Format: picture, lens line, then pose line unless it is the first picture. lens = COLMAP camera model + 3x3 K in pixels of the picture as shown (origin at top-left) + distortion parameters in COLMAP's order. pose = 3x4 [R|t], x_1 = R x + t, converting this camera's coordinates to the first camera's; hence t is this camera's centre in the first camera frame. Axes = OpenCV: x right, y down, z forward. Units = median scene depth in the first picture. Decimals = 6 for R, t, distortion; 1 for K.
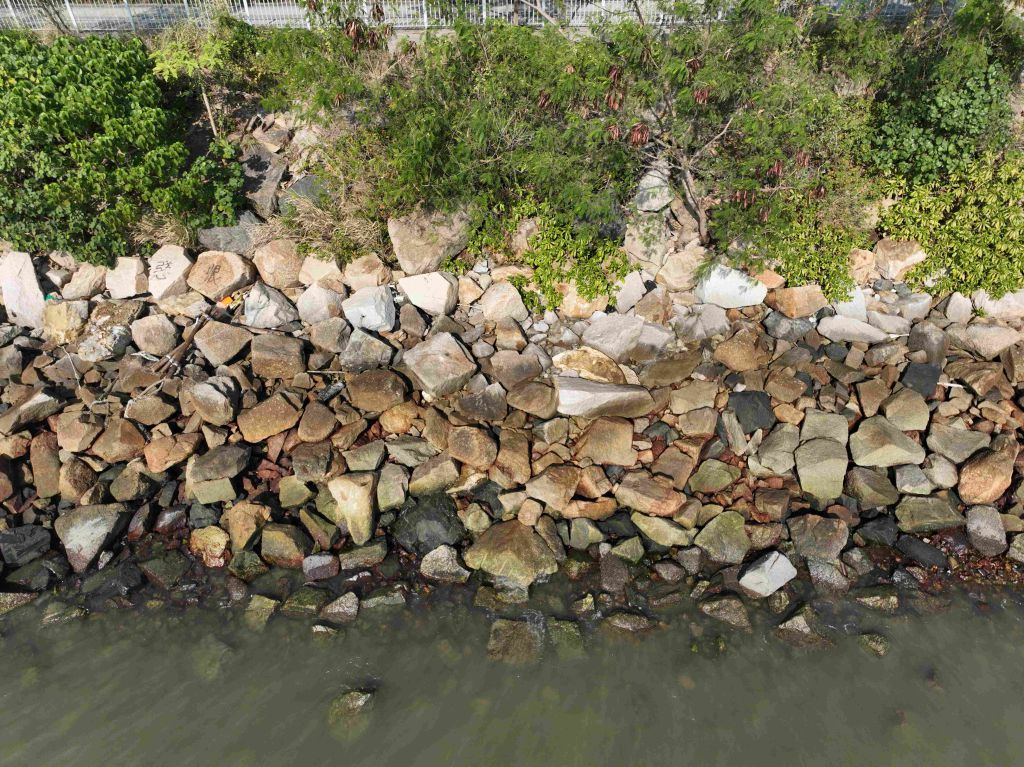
lens RADIAL K [[726.8, 0, 512.0], [0, 726.8, 383.5], [0, 0, 1]] dist [-0.000157, 0.015029]
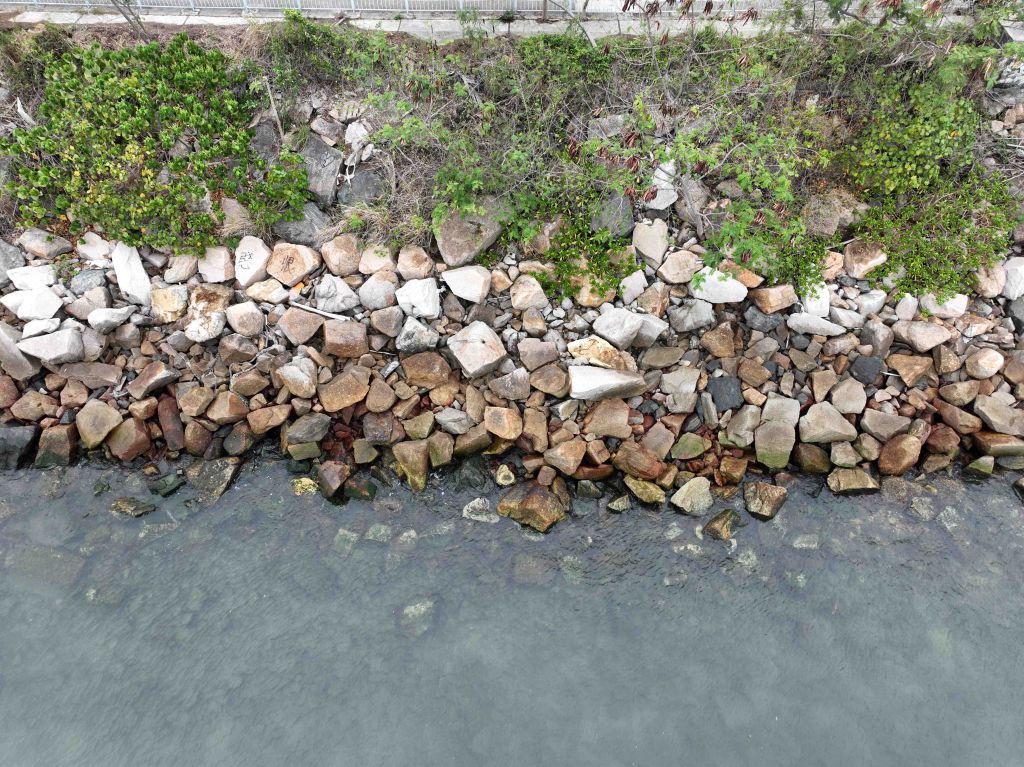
lens RADIAL K [[726.8, 0, 512.0], [0, 726.8, 383.5], [0, 0, 1]] dist [-0.000157, 0.015029]
pose [[0.999696, 0.024063, -0.005393, -0.031368], [-0.022453, 0.978620, 0.204446, -0.223889], [0.010198, -0.204263, 0.978863, -0.225616]]
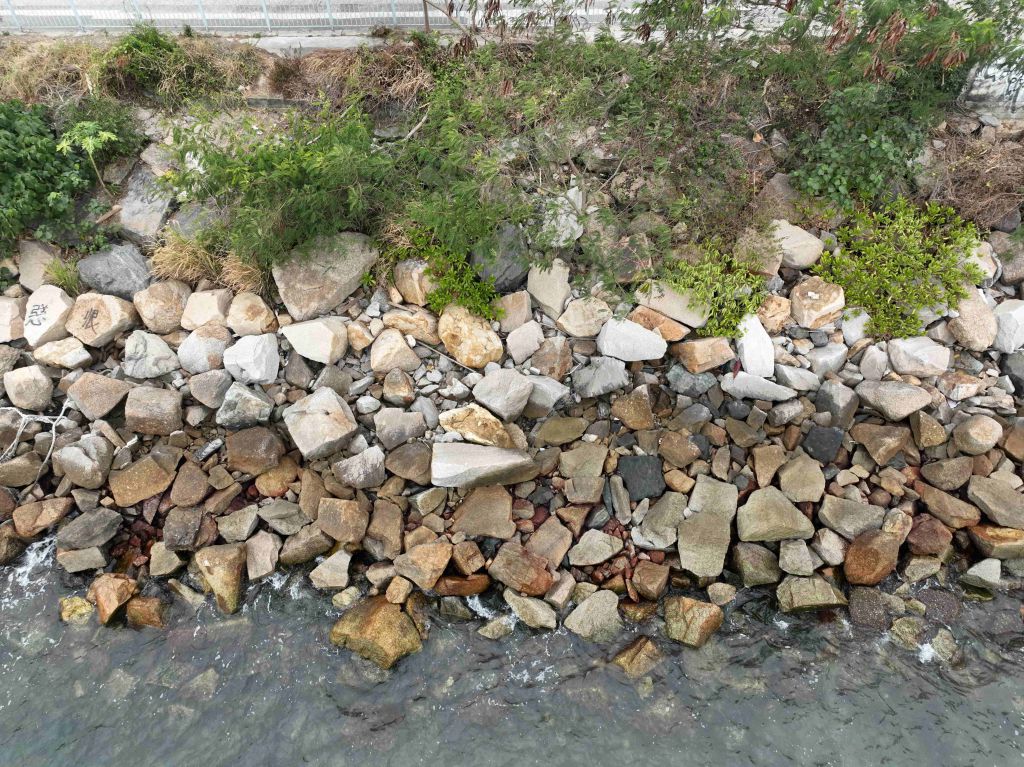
lens RADIAL K [[726.8, 0, 512.0], [0, 726.8, 383.5], [0, 0, 1]] dist [-0.000157, 0.015029]
pose [[0.999733, 0.012221, -0.019589, 0.173765], [-0.010130, 0.994579, 0.103485, -0.180685], [0.020748, -0.103259, 0.994438, 0.049745]]
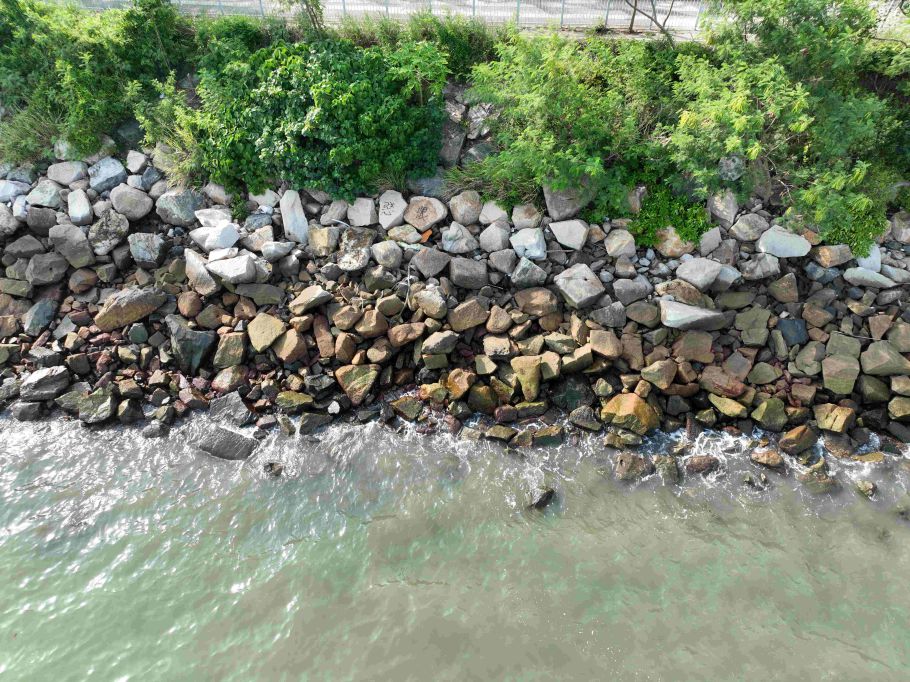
lens RADIAL K [[645.9, 0, 455.0], [0, 645.9, 341.0], [0, 0, 1]] dist [-0.000157, 0.015029]
pose [[0.996341, 0.066065, -0.054220, -0.272239], [-0.059706, 0.991967, 0.111524, -0.046271], [0.061153, -0.107879, 0.992282, -0.331904]]
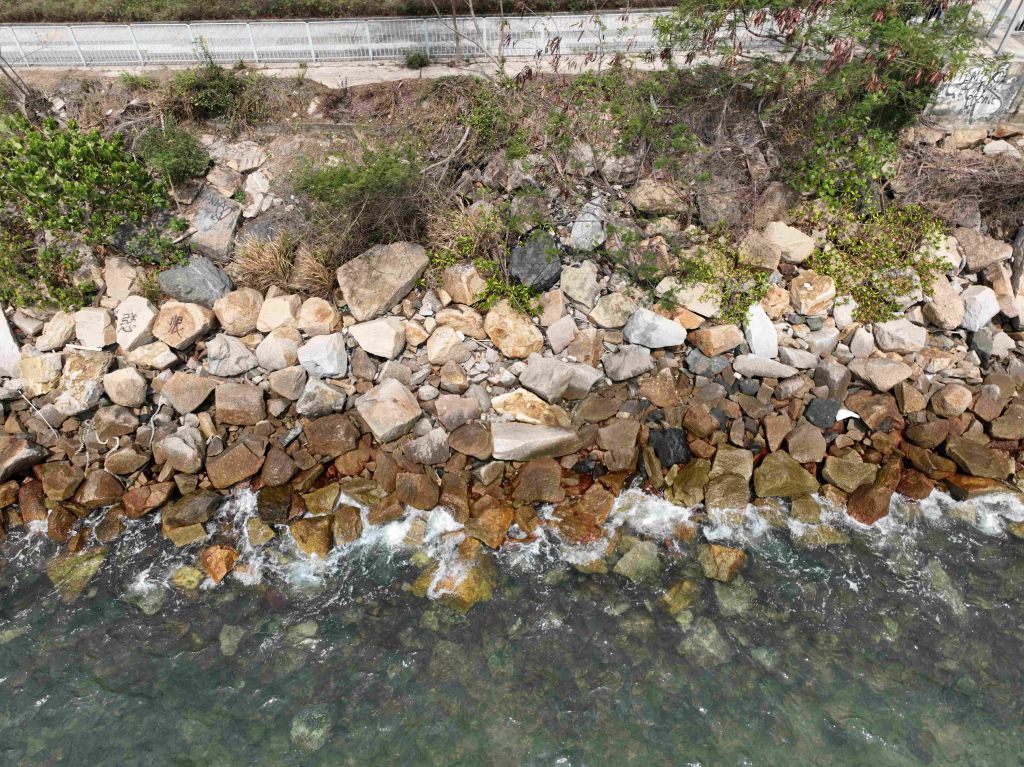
lens RADIAL K [[726.8, 0, 512.0], [0, 726.8, 383.5], [0, 0, 1]] dist [-0.000157, 0.015029]
pose [[0.999631, -0.019841, 0.018560, 0.067883], [0.017884, 0.994803, 0.100235, -0.172355], [-0.020453, -0.099866, 0.994791, -0.095305]]
